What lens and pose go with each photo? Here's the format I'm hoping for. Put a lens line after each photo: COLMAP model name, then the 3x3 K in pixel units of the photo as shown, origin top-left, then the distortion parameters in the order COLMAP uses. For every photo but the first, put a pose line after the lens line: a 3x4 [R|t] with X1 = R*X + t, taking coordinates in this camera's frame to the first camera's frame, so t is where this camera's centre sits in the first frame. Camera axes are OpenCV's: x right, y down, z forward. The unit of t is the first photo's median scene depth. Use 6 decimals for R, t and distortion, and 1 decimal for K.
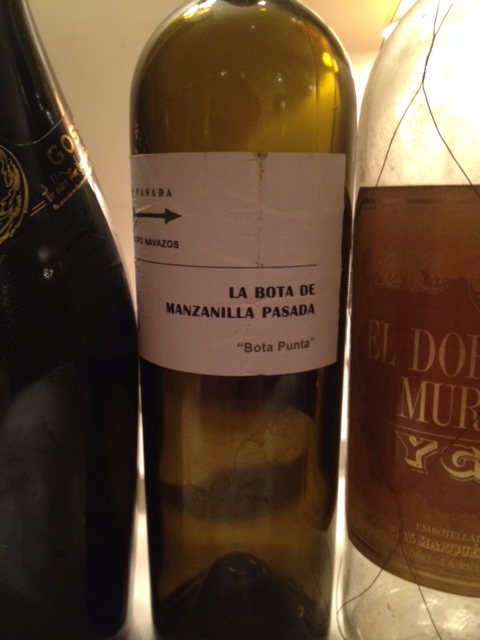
lens RADIAL K [[639.2, 0, 240.0], [0, 639.2, 320.0], [0, 0, 1]] dist [0.117110, -0.305993]
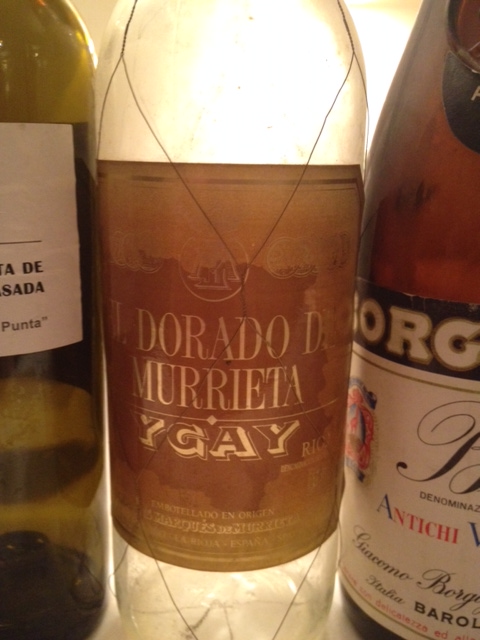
lens RADIAL K [[639.2, 0, 240.0], [0, 639.2, 320.0], [0, 0, 1]] dist [0.117110, -0.305993]
pose [[0.995124, -0.009970, 0.098129, 0.321172], [0.003637, 0.997911, 0.064501, -0.029967], [-0.098567, -0.063830, 0.993081, 0.009236]]
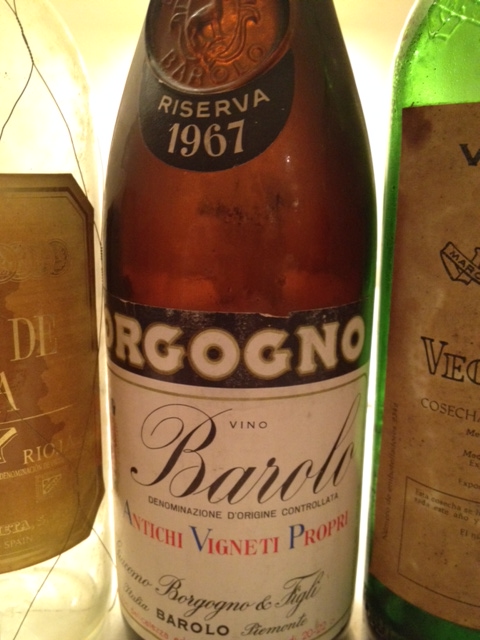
lens RADIAL K [[640.3, 0, 240.0], [0, 640.3, 320.0], [0, 0, 1]] dist [0.178935, -0.517401]
pose [[0.993068, -0.017800, 0.116190, 0.733918], [0.013240, 0.999116, 0.039898, -0.012190], [-0.116797, -0.038083, 0.992425, -0.053897]]
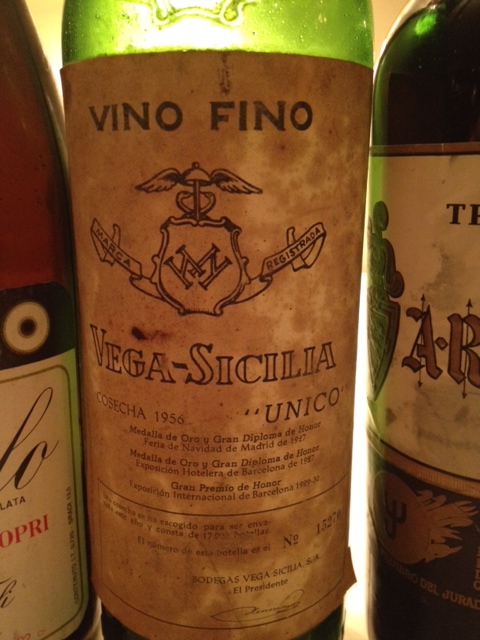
lens RADIAL K [[640.3, 0, 240.0], [0, 640.3, 320.0], [0, 0, 1]] dist [0.178935, -0.517401]
pose [[0.993929, -0.024642, 0.107229, 1.227387], [0.019065, 0.998427, 0.052733, 0.007103], [-0.108359, -0.050368, 0.992835, -0.014967]]
